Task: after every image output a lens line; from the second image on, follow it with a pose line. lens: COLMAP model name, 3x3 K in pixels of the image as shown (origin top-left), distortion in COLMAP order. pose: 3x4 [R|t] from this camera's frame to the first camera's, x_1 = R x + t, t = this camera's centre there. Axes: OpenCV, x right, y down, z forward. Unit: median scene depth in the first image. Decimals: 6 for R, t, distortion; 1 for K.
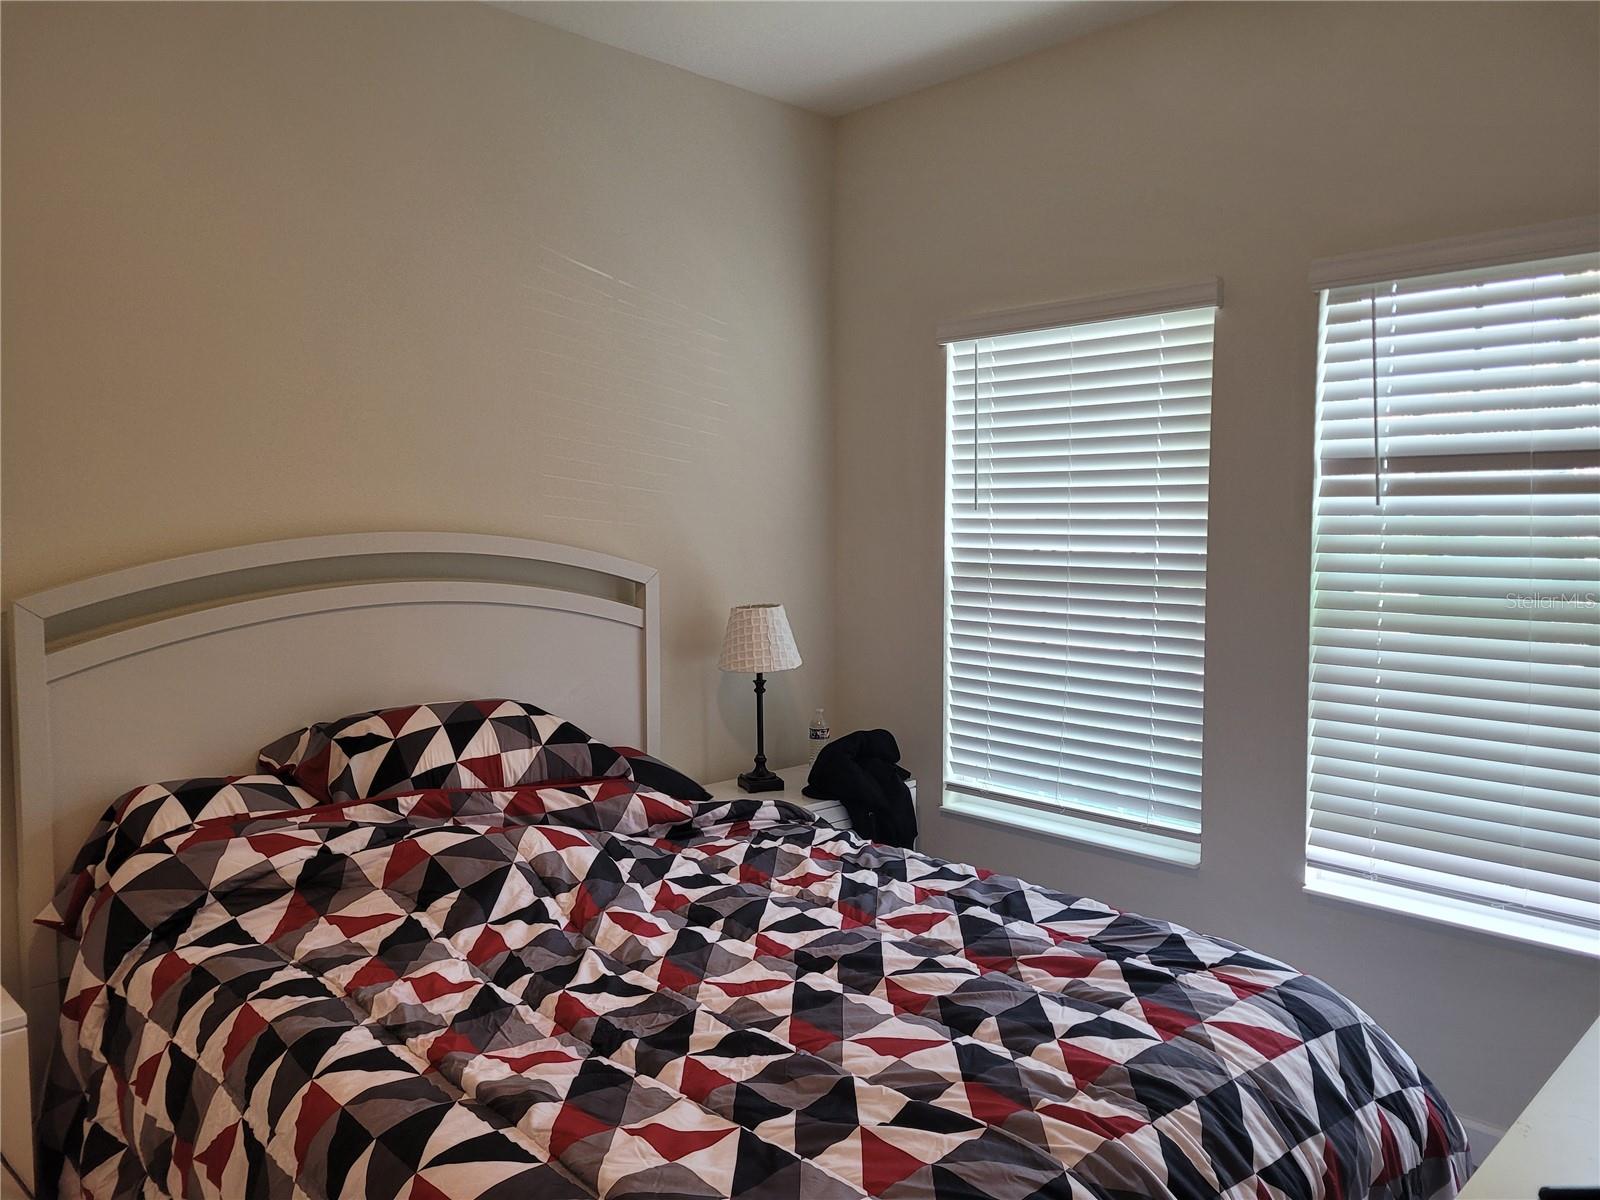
lens RADIAL K [[1182.0, 0, 801.3], [0, 1182.0, 580.0], [0, 0, 1]] dist [0.040178, -0.001056]
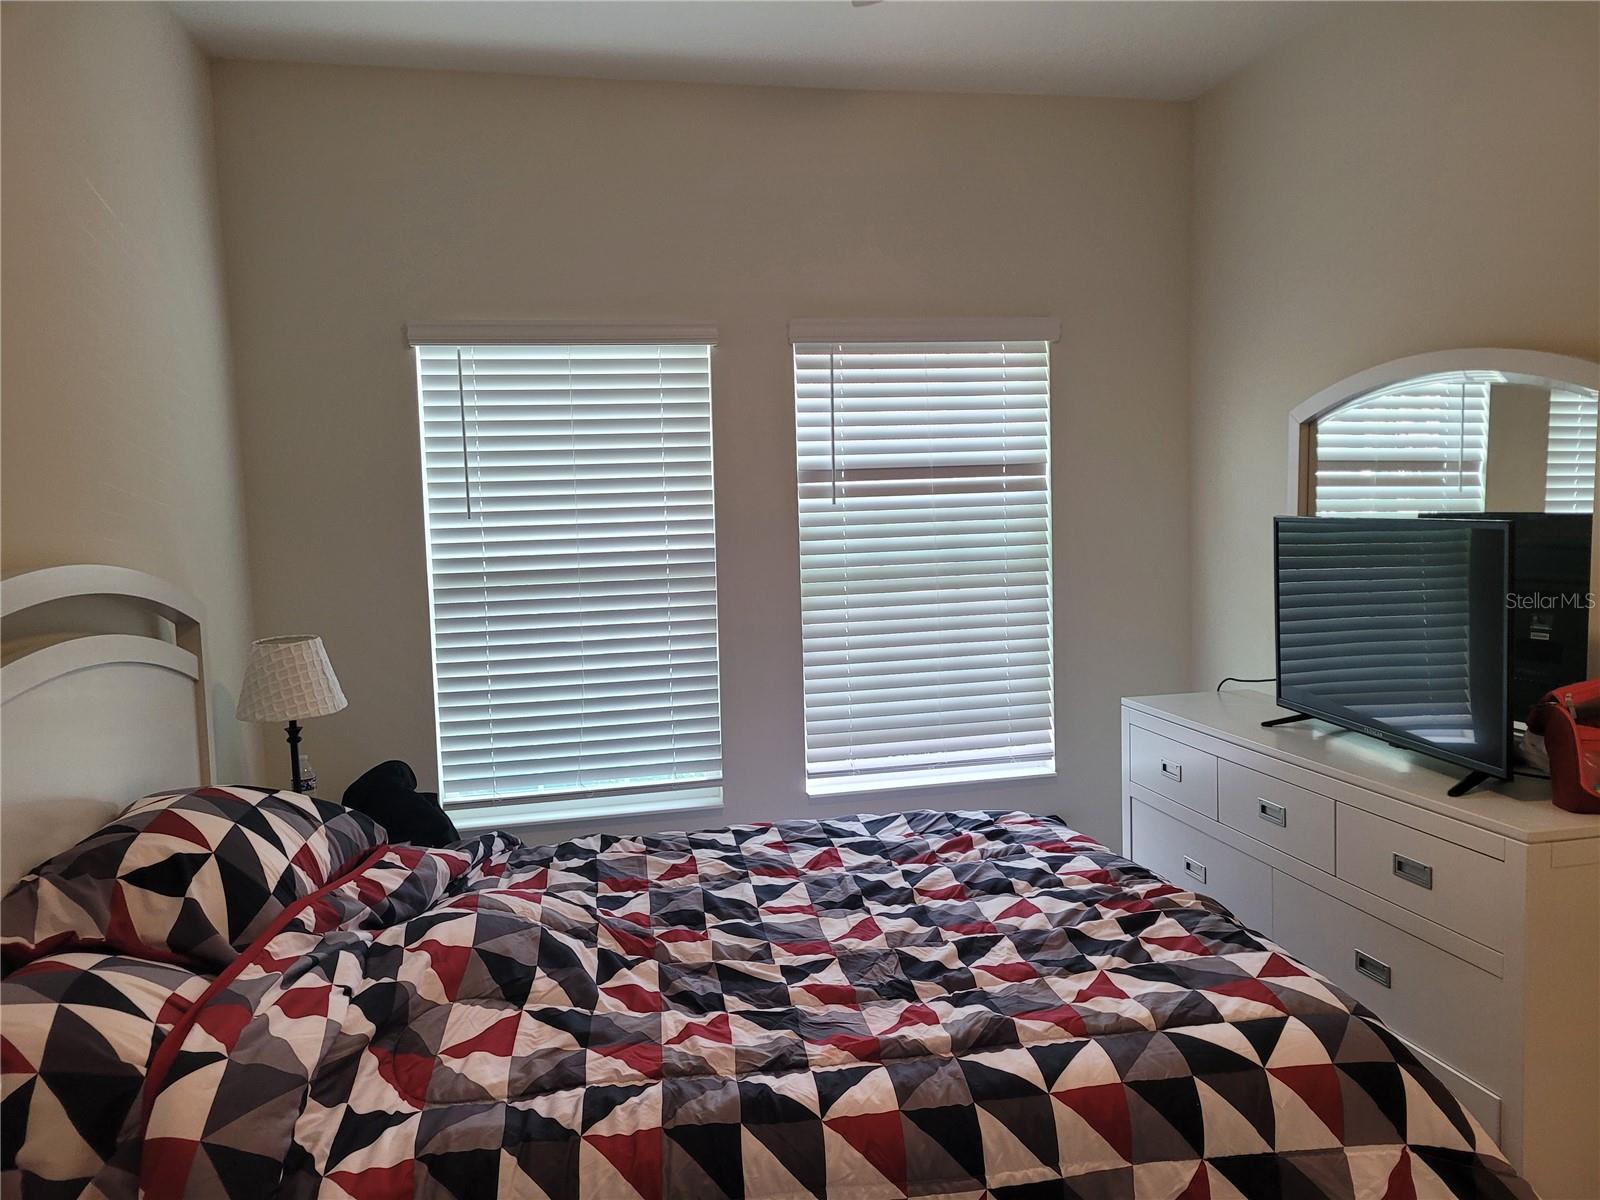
lens RADIAL K [[1202.0, 0, 800.0], [0, 1202.0, 600.0], [0, 0, 1]] dist [0.046837, -0.004192]
pose [[0.534174, -0.082819, 0.841308, -0.738033], [0.082330, 0.995555, 0.045729, -0.020352], [-0.841356, 0.044838, 0.538618, 0.302638]]
